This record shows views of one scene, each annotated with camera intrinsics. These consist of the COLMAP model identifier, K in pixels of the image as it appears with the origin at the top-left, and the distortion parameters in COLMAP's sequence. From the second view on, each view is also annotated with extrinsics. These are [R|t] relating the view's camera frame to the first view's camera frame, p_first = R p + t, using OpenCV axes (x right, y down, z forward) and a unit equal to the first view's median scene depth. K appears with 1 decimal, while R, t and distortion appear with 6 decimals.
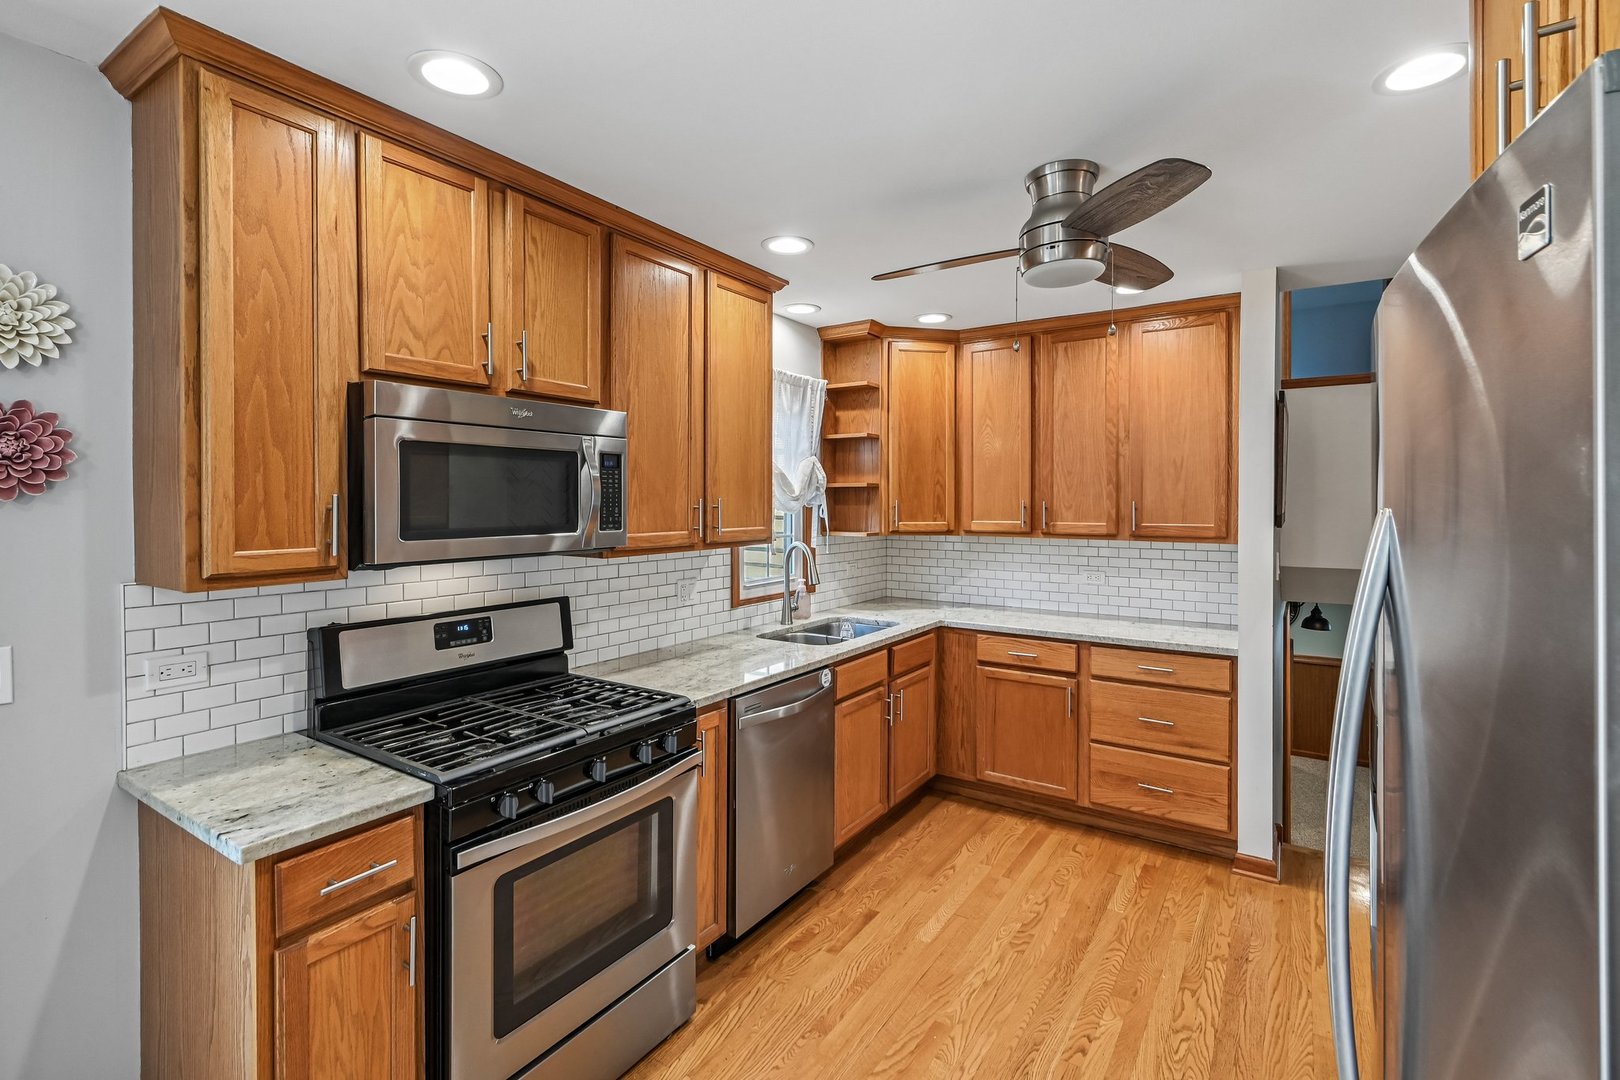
lens RADIAL K [[730.3, 0, 844.1], [0, 730.3, 514.5], [0, 0, 1]] dist [0.003458, 0.000021]
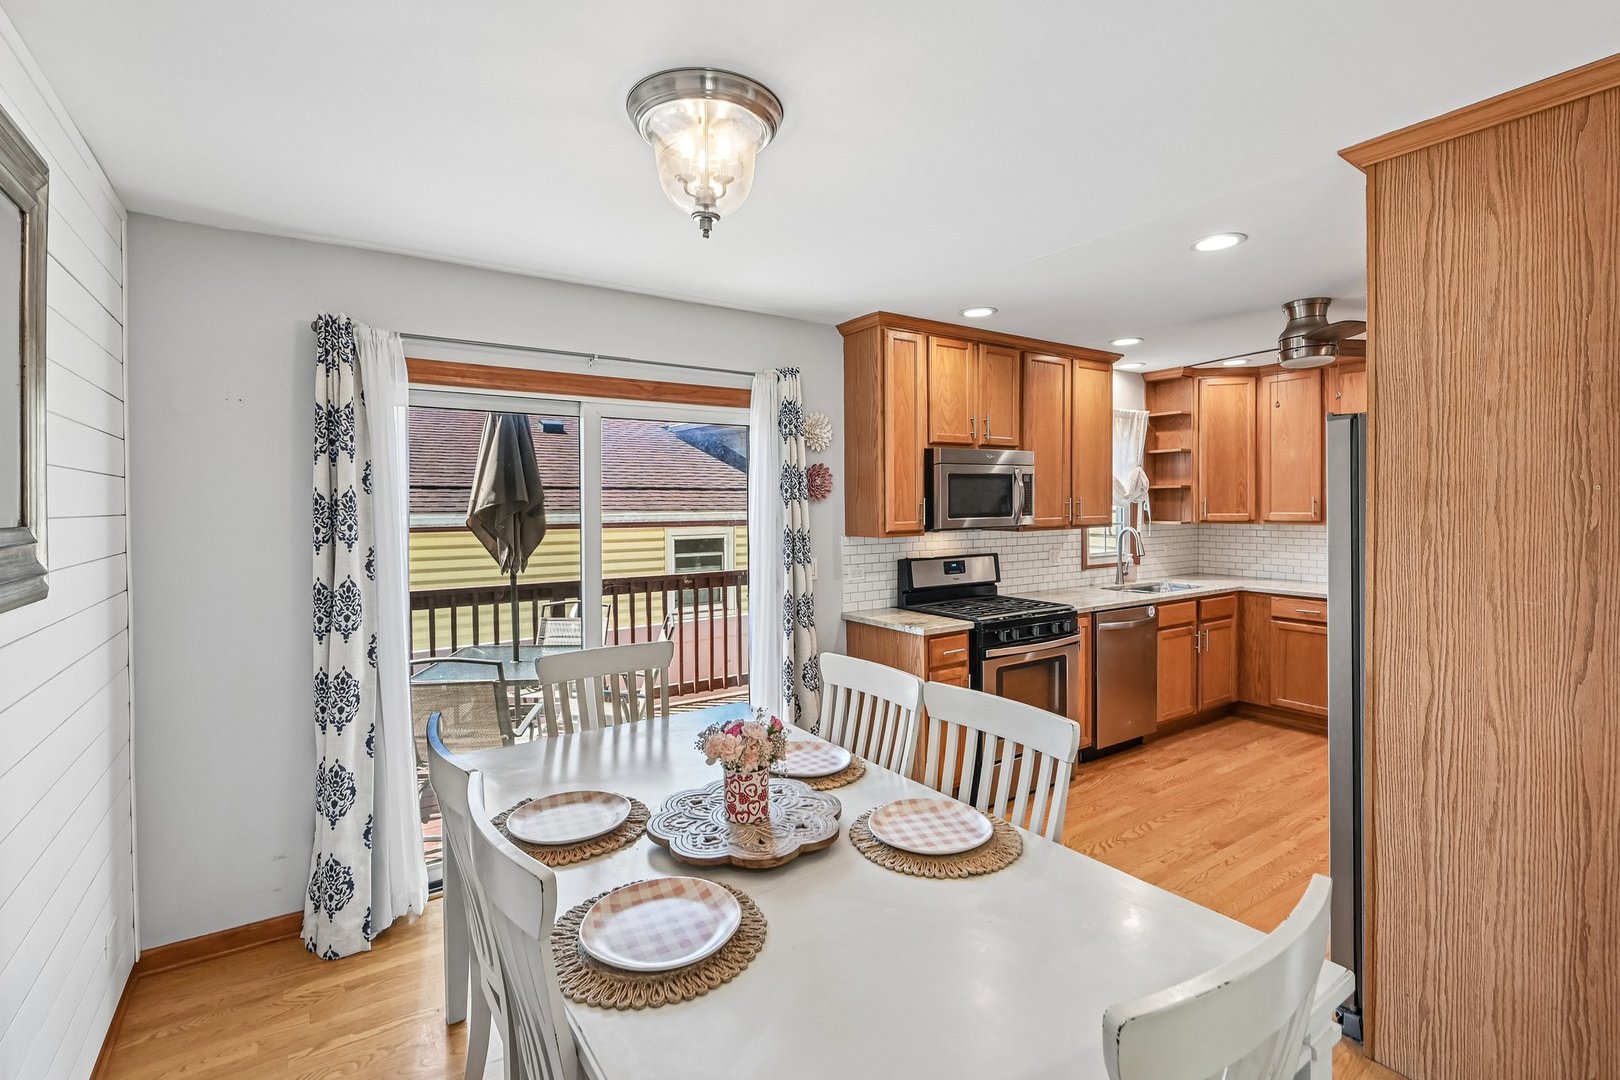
lens RADIAL K [[730.3, 0, 844.1], [0, 730.3, 514.5], [0, 0, 1]] dist [0.003458, 0.000021]
pose [[0.918920, -0.000625, -0.394444, -0.009851], [0.001824, 0.999995, 0.002665, 0.007989], [0.394440, -0.003168, 0.918916, -0.572271]]
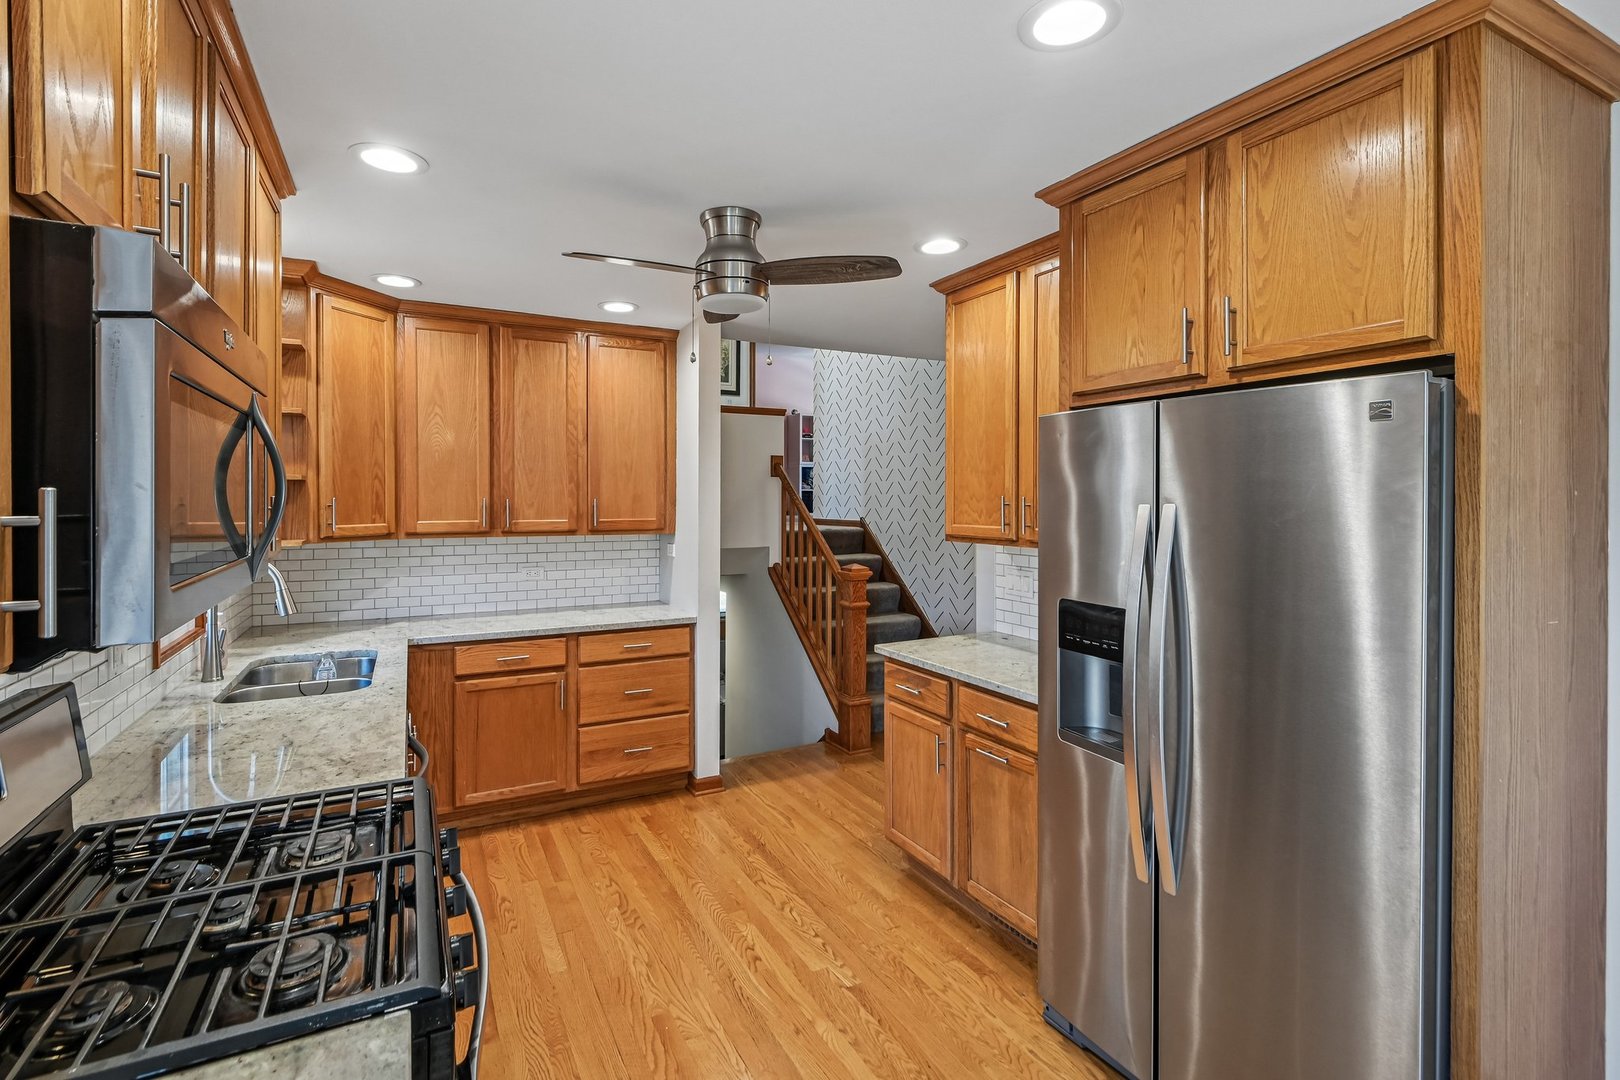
lens RADIAL K [[704.4, 0, 808.8], [0, 704.4, 510.5], [0, 0, 1]] dist [0.001219, -0.000023]
pose [[0.521611, -0.015548, 0.853042, -0.348963], [0.014907, 0.999847, 0.009108, -0.005793], [-0.853053, 0.007965, 0.521764, 0.184369]]
